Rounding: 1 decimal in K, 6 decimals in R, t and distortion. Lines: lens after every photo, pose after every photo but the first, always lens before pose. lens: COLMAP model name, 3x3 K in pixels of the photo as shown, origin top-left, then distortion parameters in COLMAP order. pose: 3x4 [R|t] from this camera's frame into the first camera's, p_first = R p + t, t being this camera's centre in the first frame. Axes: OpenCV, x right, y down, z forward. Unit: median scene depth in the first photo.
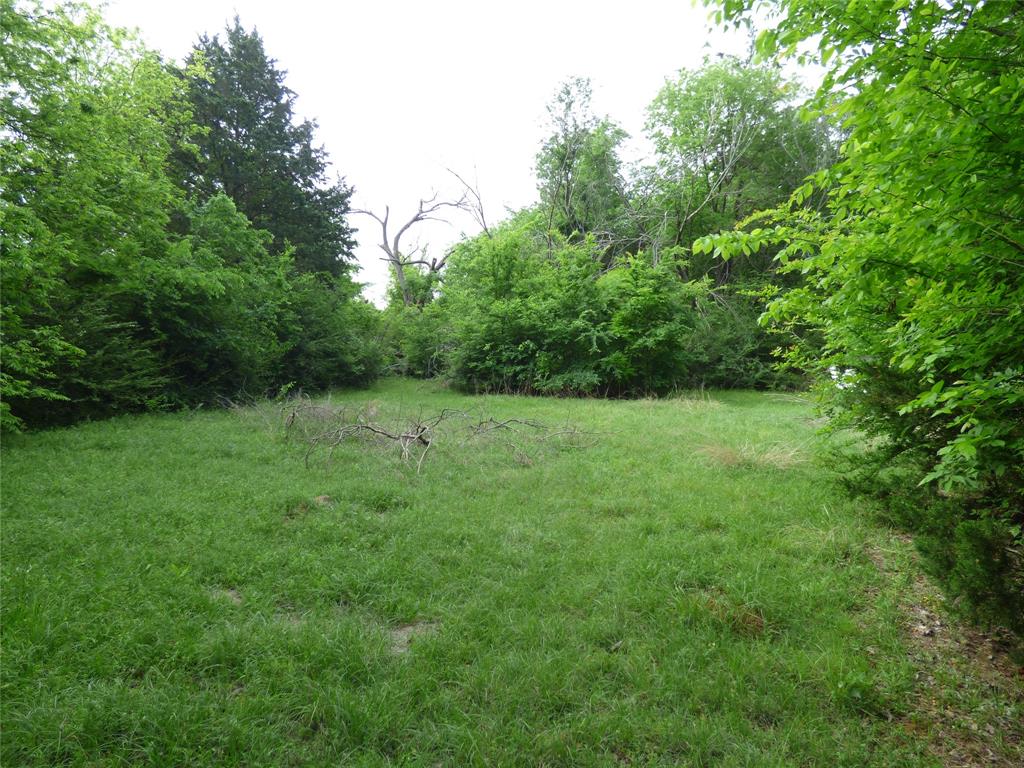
lens RADIAL K [[610.6, 0, 510.2], [0, 610.6, 380.7], [0, 0, 1]] dist [-0.019465, 0.005515]
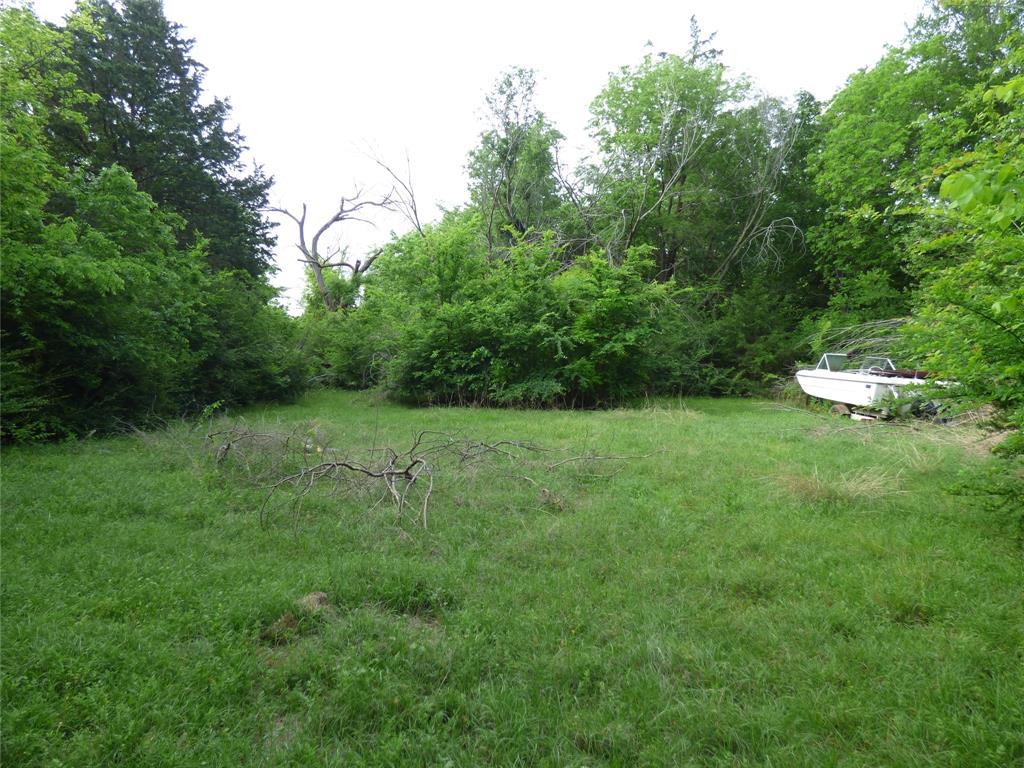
lens RADIAL K [[610.6, 0, 514.8], [0, 610.6, 382.0], [0, 0, 1]] dist [-0.019465, 0.005515]
pose [[0.989676, -0.015207, 0.142511, -0.050035], [0.016603, 0.999825, -0.008613, -0.004961], [-0.142355, 0.010890, 0.989756, 0.092716]]
